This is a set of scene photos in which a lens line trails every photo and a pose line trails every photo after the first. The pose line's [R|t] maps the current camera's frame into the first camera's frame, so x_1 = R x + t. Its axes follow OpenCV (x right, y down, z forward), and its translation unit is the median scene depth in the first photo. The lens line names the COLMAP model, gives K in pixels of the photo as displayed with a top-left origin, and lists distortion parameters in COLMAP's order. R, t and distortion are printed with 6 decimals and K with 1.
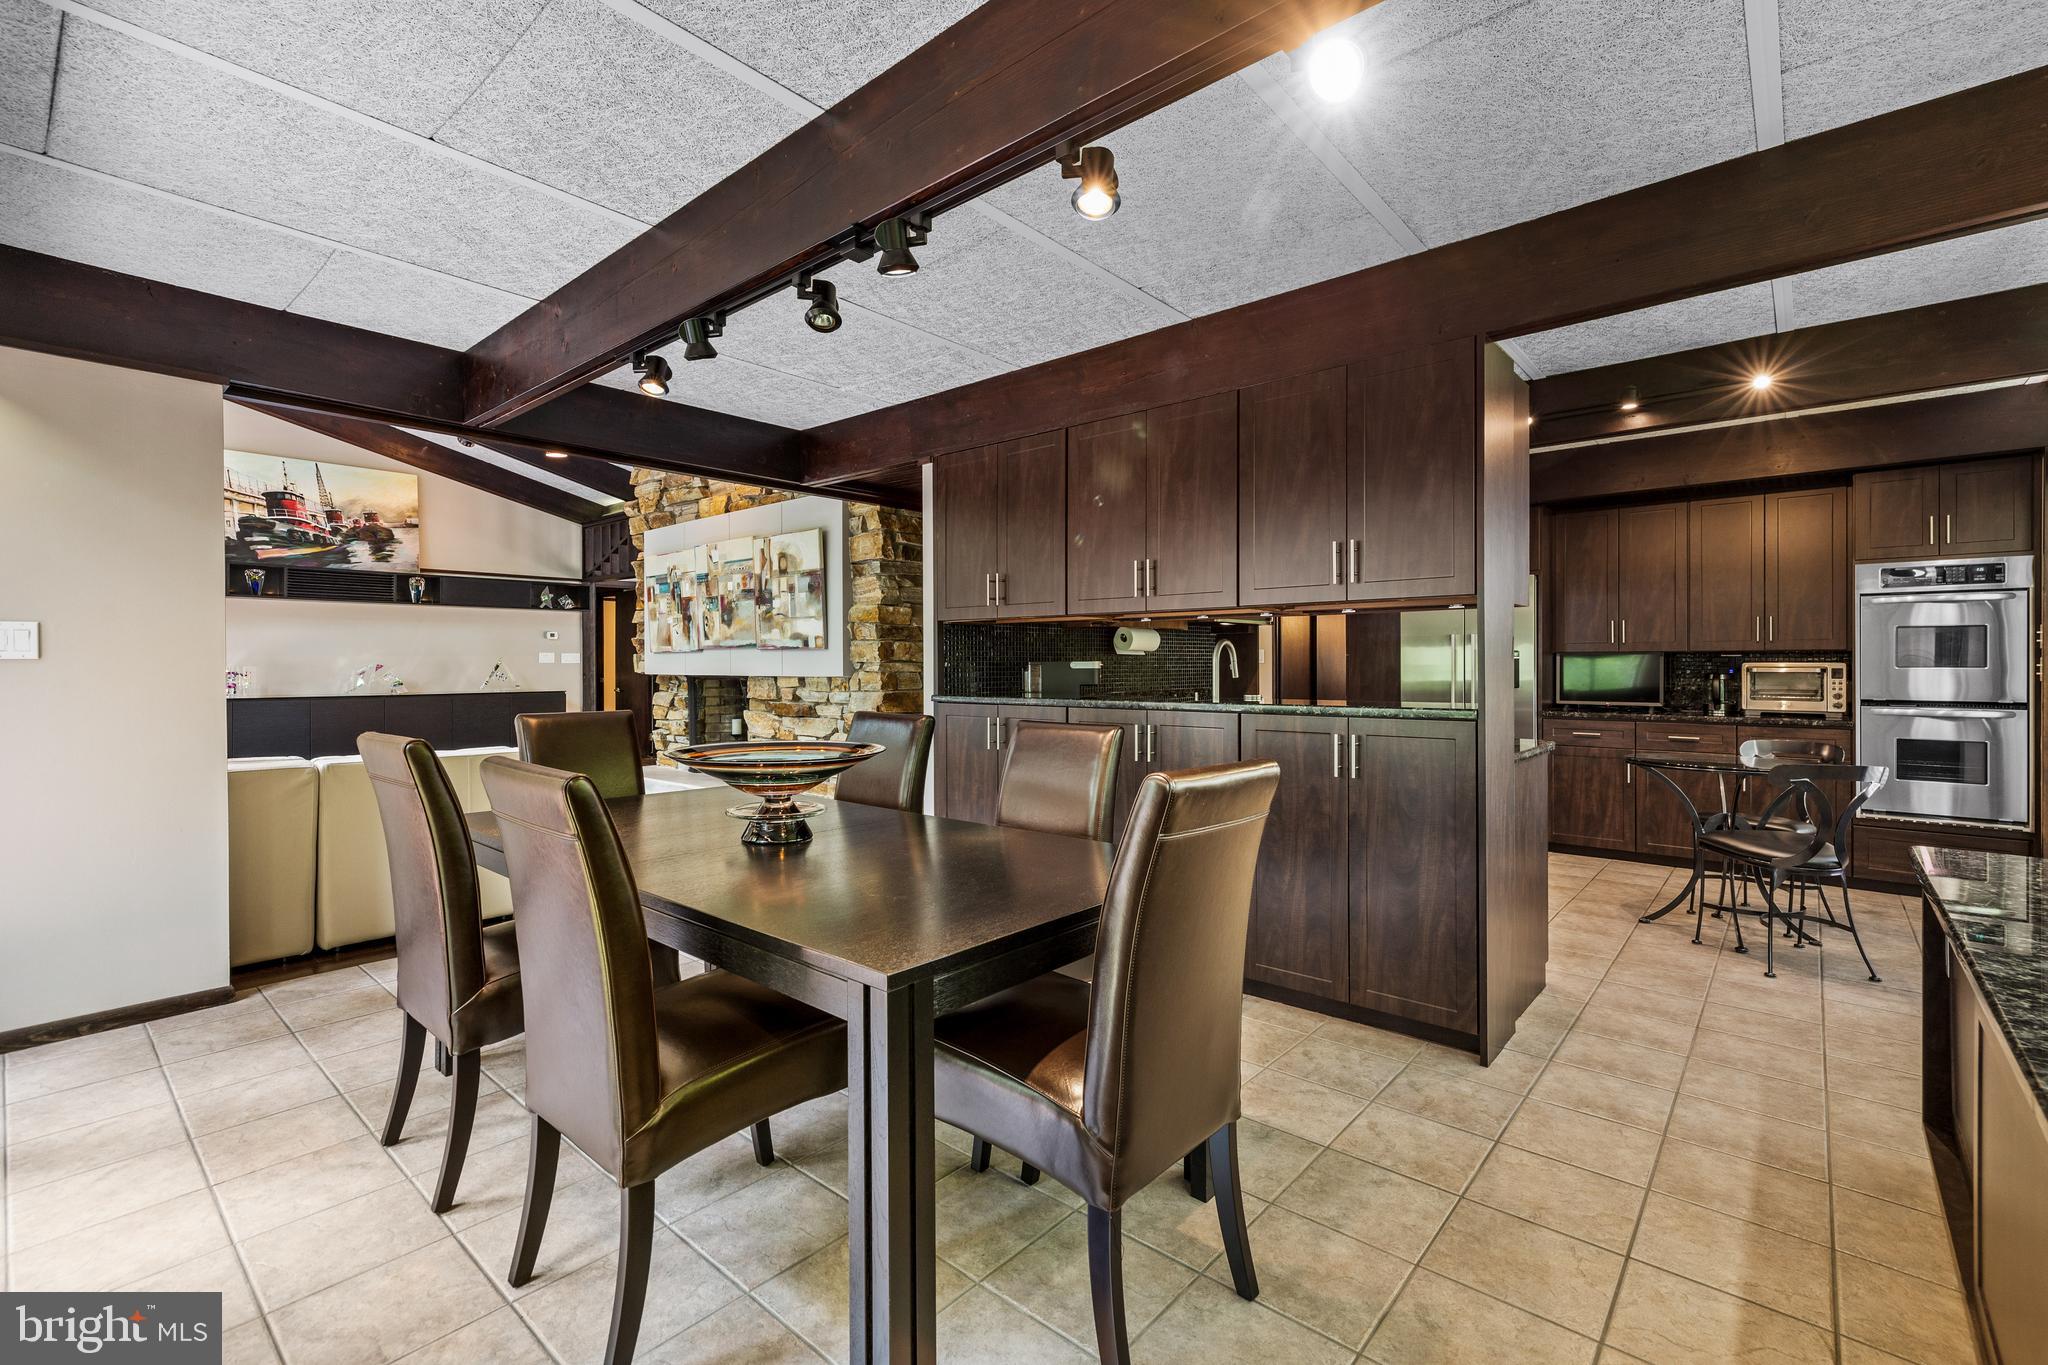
lens RADIAL K [[889.4, 0, 1021.0], [0, 889.4, 660.3], [0, 0, 1]] dist [0.001392, 0.000891]
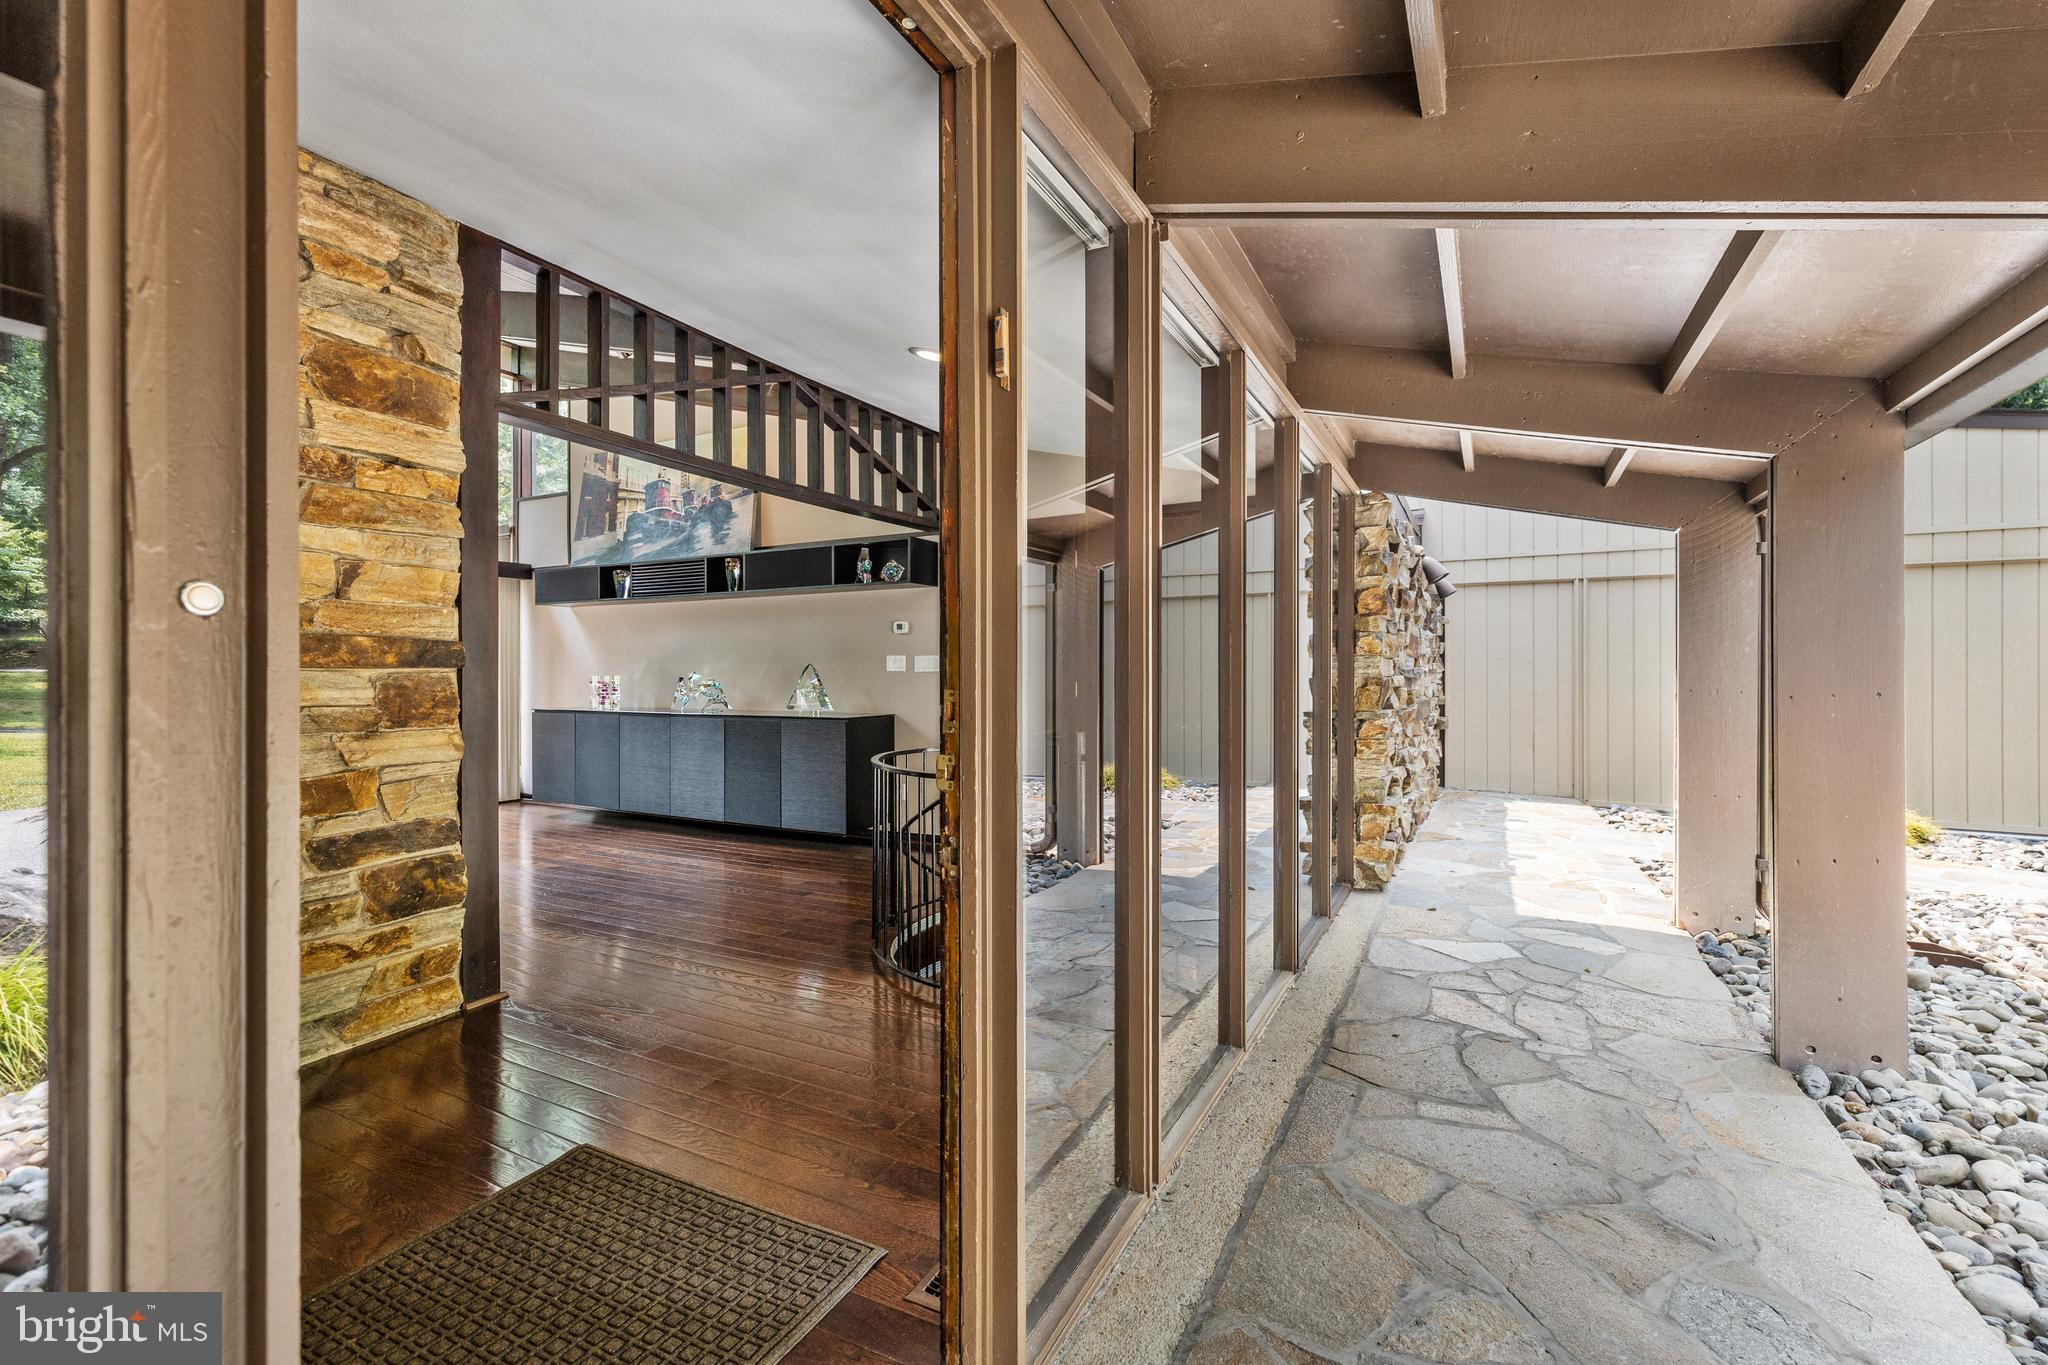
lens RADIAL K [[889.4, 0, 1021.4], [0, 889.4, 681.9], [0, 0, 1]] dist [0.001392, 0.000891]
pose [[0.219516, -0.001706, -0.975607, 0.147814], [0.006789, 0.999977, -0.000221, 0.017644], [0.975585, -0.006575, 0.219523, 1.516413]]
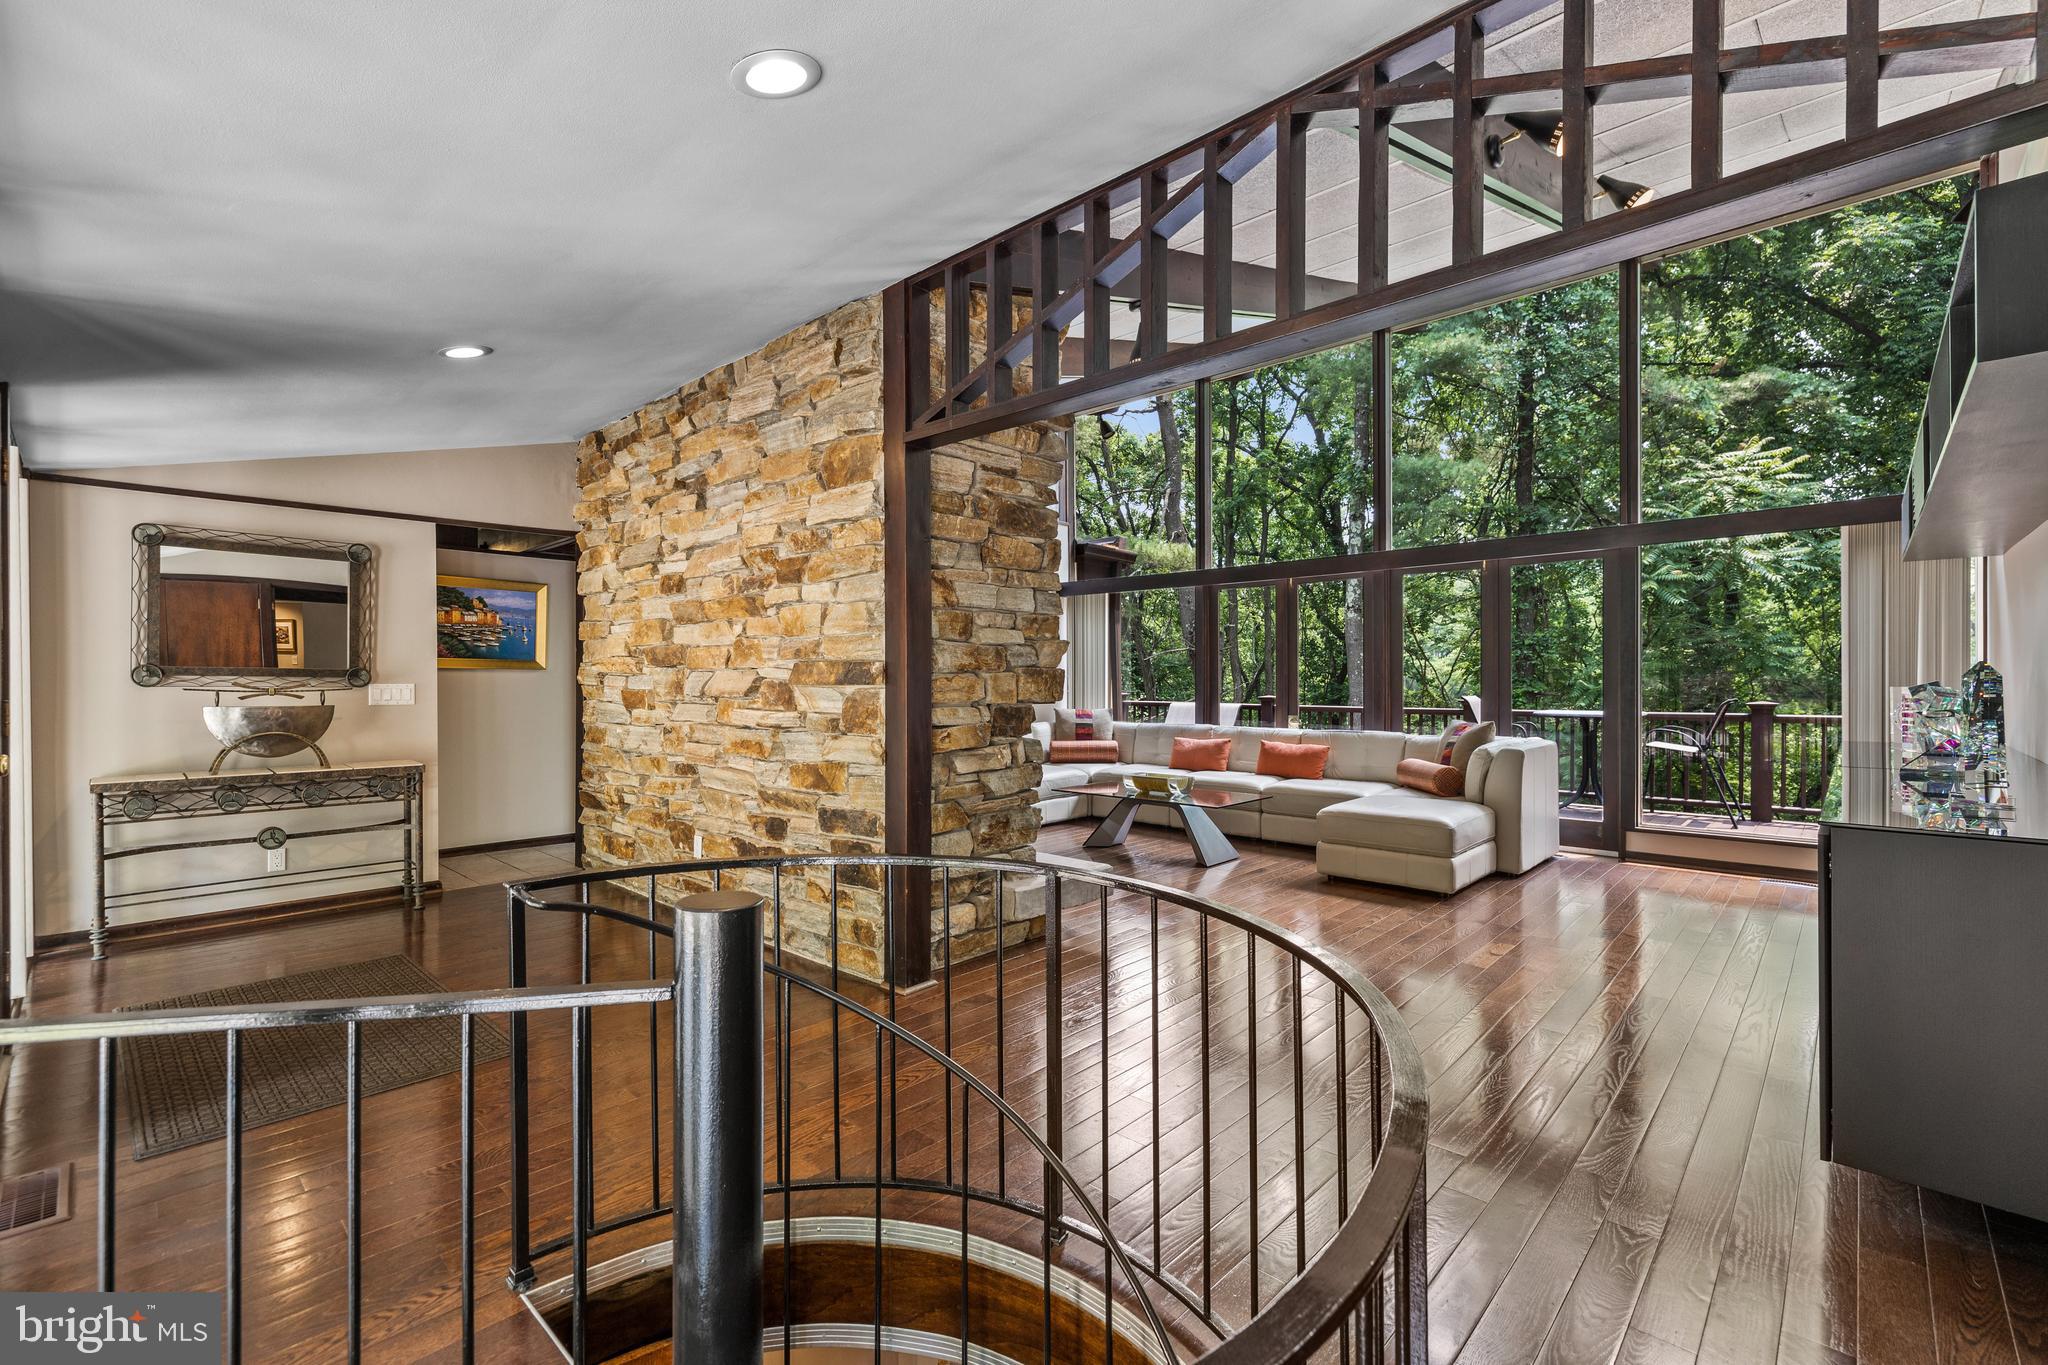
lens RADIAL K [[889.4, 0, 1015.9], [0, 889.4, 676.3], [0, 0, 1]] dist [0.001392, 0.000891]
pose [[-0.998925, 0.001178, 0.046336, -0.516316], [0.000734, 0.999954, -0.009588, 0.004370], [-0.046345, -0.009544, -0.998880, 1.901832]]
